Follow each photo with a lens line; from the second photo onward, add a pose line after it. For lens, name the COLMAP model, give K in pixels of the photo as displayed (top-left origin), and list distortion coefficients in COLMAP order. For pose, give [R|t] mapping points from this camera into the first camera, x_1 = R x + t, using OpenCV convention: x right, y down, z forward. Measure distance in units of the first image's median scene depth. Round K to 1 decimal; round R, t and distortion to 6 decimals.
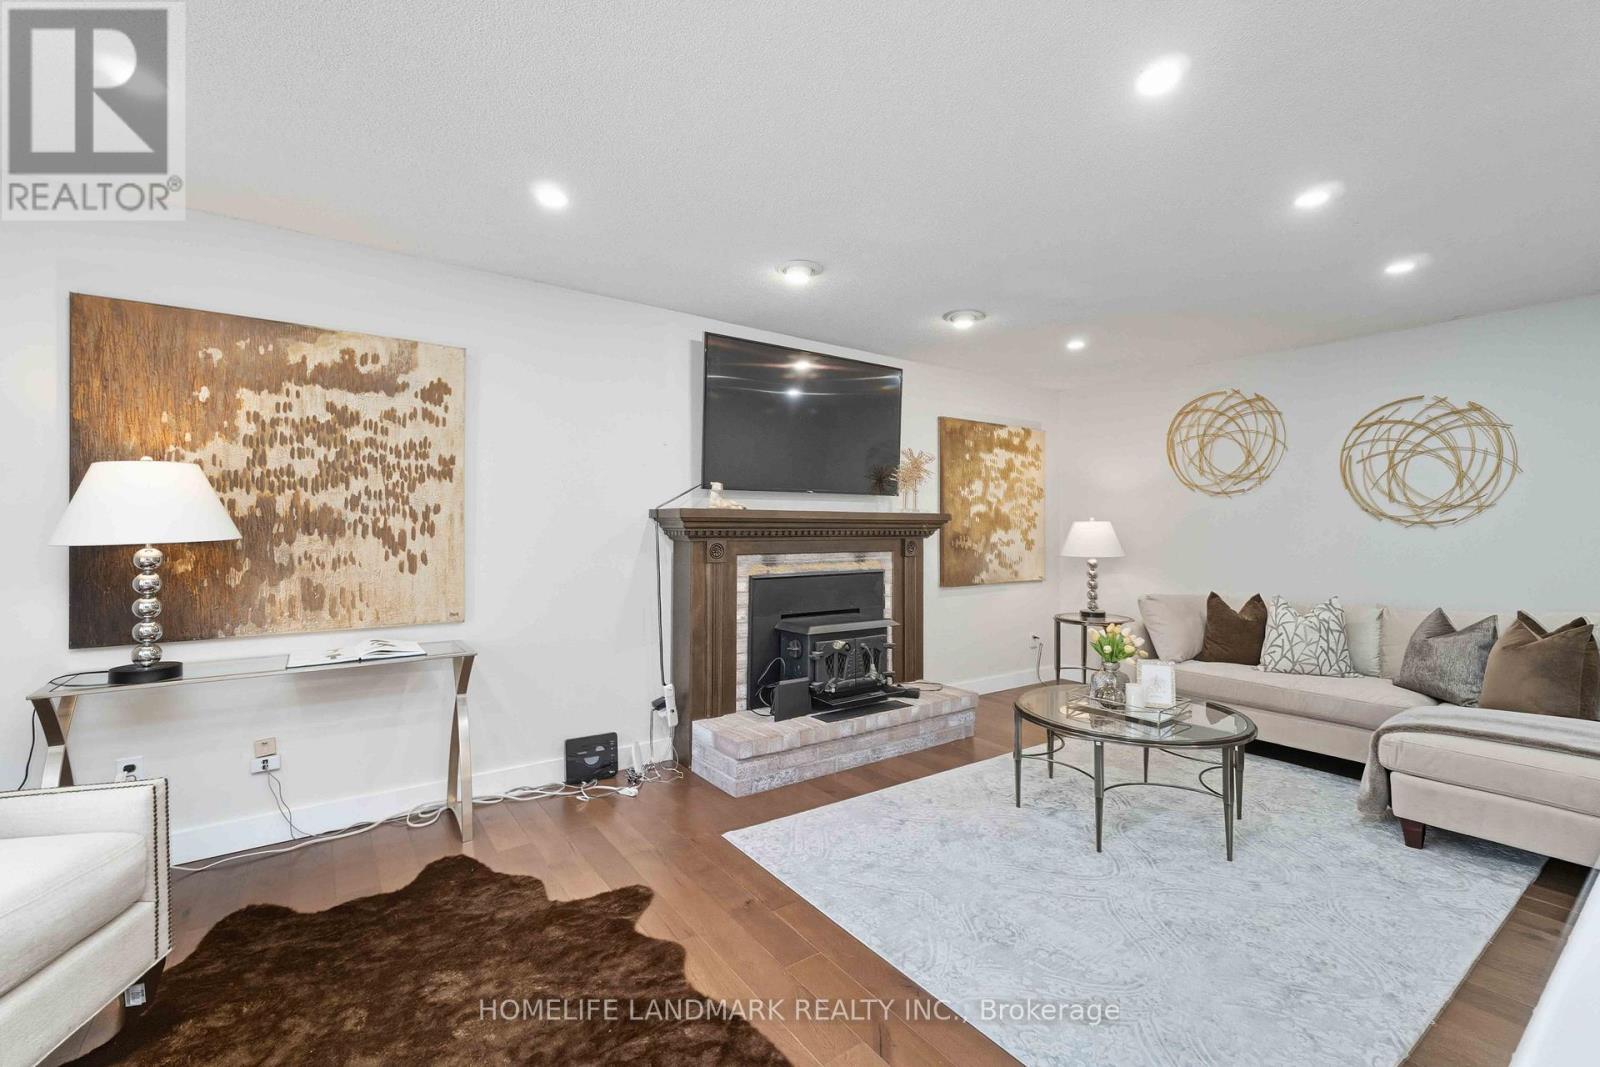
lens RADIAL K [[675.9, 0, 808.2], [0, 675.9, 519.6], [0, 0, 1]] dist [0.005559, 0.000070]
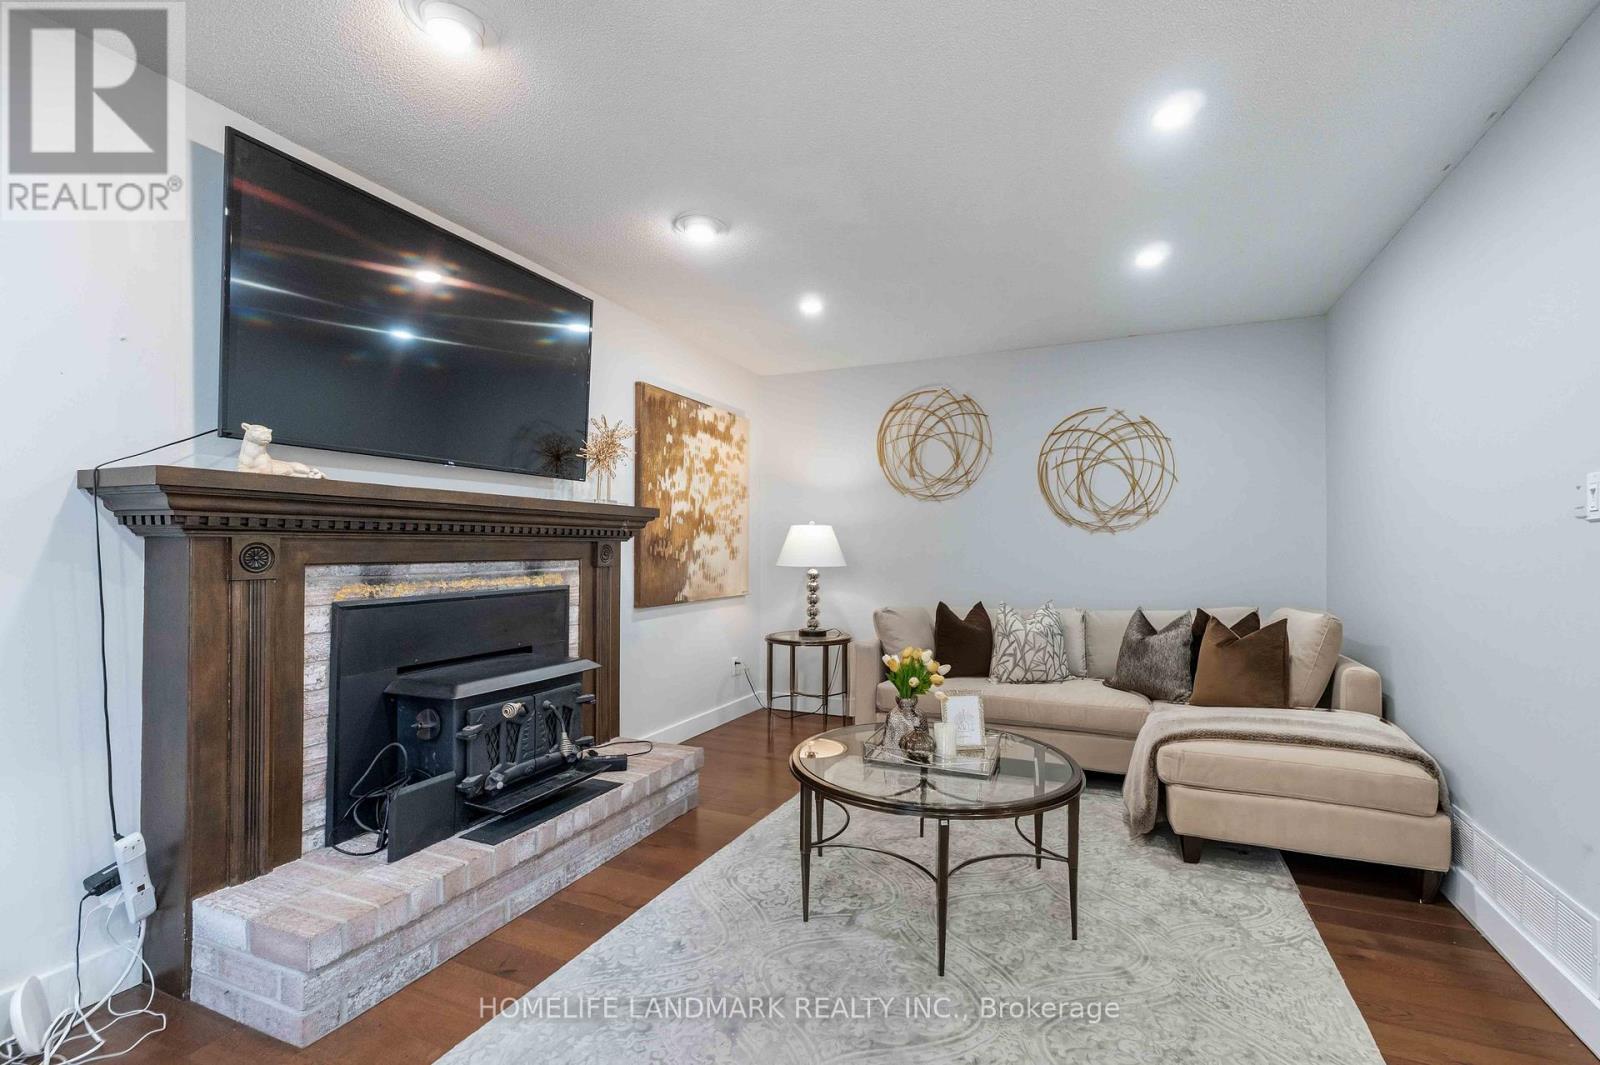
lens RADIAL K [[691.0, 0, 803.8], [0, 691.0, 547.5], [0, 0, 1]] dist [0.009325, -0.000594]
pose [[0.864877, 0.001914, 0.501980, -0.040483], [-0.009882, 0.999864, 0.013215, 0.027962], [-0.501886, -0.016390, 0.864778, 0.331880]]
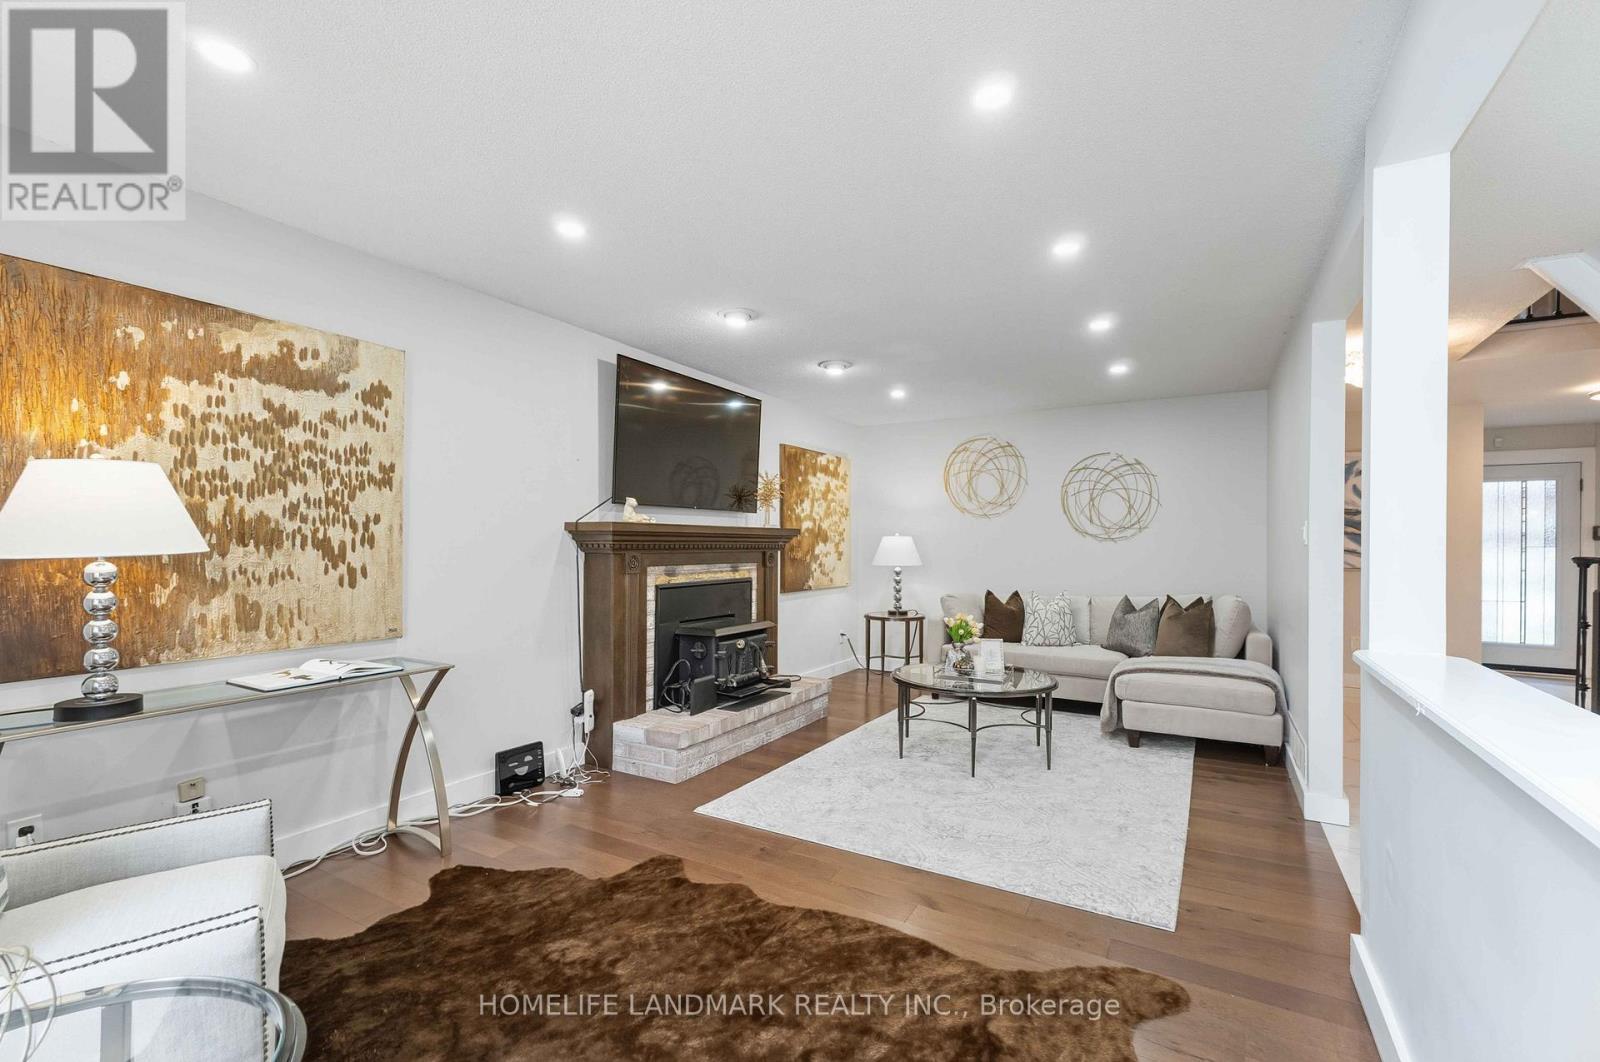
lens RADIAL K [[682.9, 0, 798.0], [0, 682.9, 537.1], [0, 0, 1]] dist [0.000814, 0.000111]
pose [[0.915741, 0.005389, 0.401732, -0.331127], [-0.007524, 0.999965, 0.003737, 0.001176], [-0.401698, -0.006445, 0.915750, -0.089194]]
